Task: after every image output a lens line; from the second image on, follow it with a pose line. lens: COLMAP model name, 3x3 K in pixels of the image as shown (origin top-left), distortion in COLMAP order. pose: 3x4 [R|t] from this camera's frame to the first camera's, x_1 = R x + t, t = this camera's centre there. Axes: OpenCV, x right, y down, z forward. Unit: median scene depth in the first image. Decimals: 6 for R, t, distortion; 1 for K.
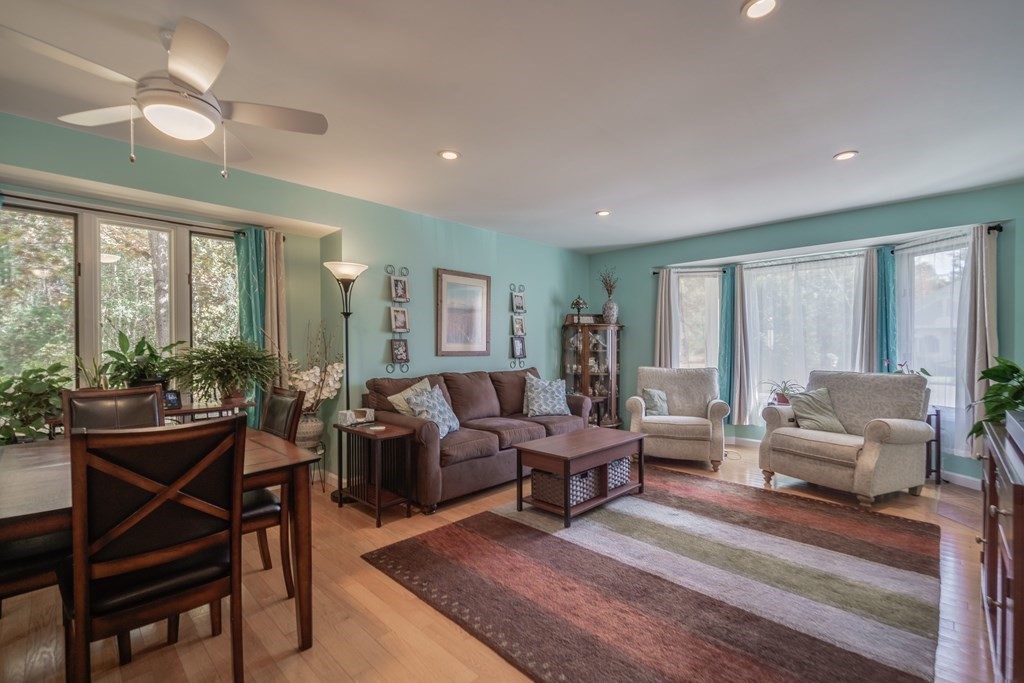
lens RADIAL K [[460.0, 0, 506.9], [0, 460.0, 347.7], [0, 0, 1]] dist [0.001317, -0.000006]
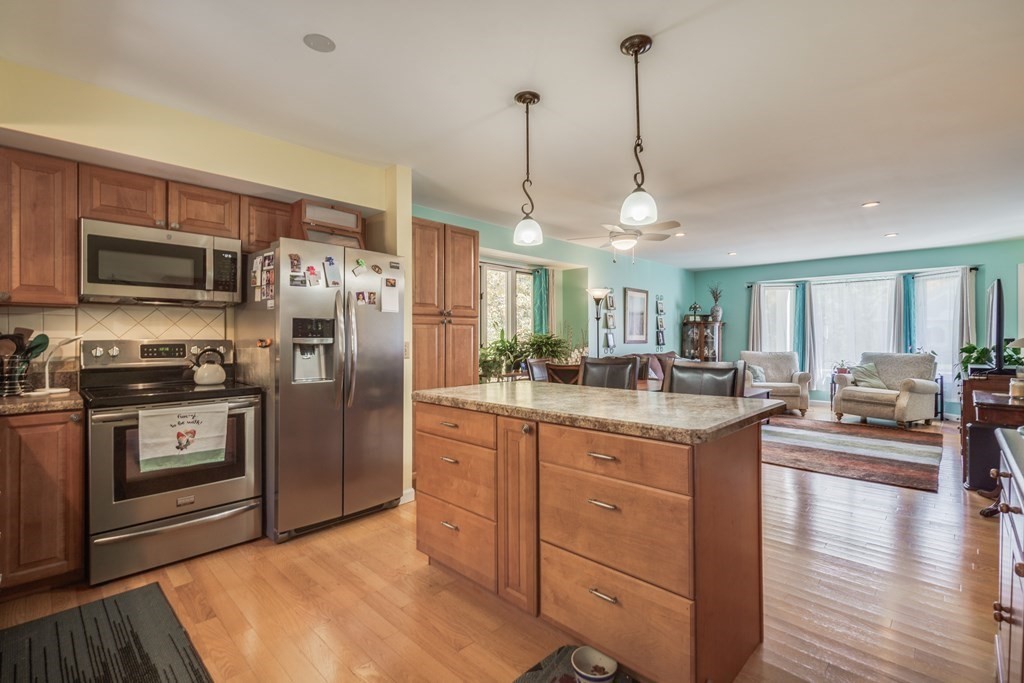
lens RADIAL K [[464.2, 0, 515.3], [0, 464.2, 337.8], [0, 0, 1]] dist [-0.000761, -0.000326]
pose [[0.999966, -0.000689, 0.008189, -0.562577], [0.000702, 0.999998, -0.001659, 0.001331], [-0.008188, 0.001665, 0.999965, -0.603565]]
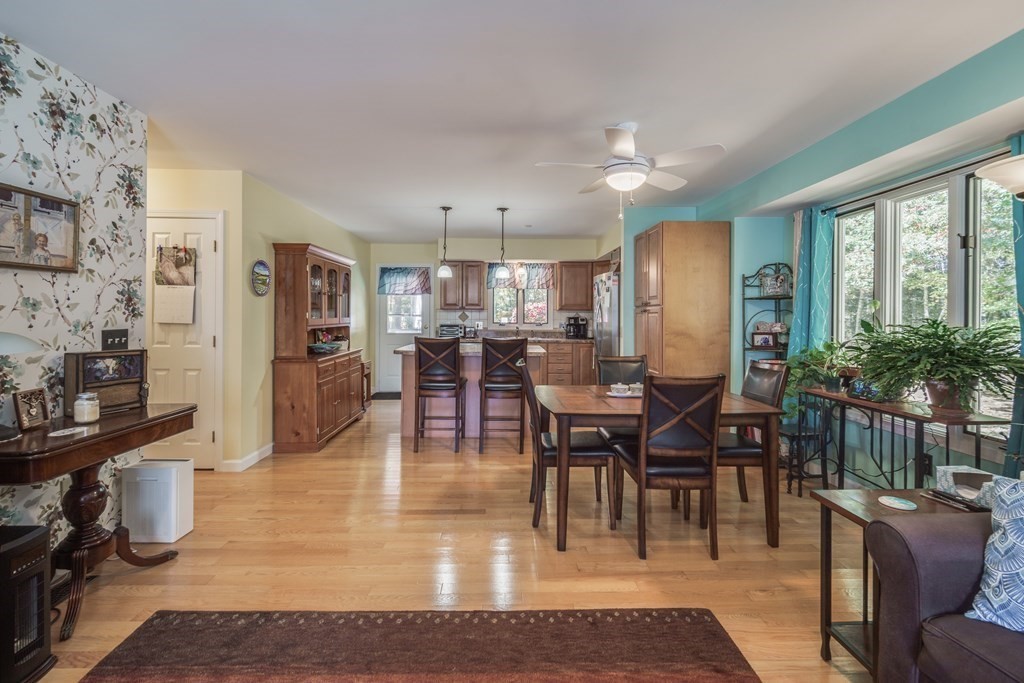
lens RADIAL K [[460.8, 0, 514.1], [0, 460.8, 319.9], [0, 0, 1]] dist [0.001951, 0.000099]
pose [[-0.695931, 0.005828, -0.718085, 0.282546], [-0.005213, 0.999900, 0.013167, -0.022628], [0.718090, 0.012906, -0.695830, 0.807211]]
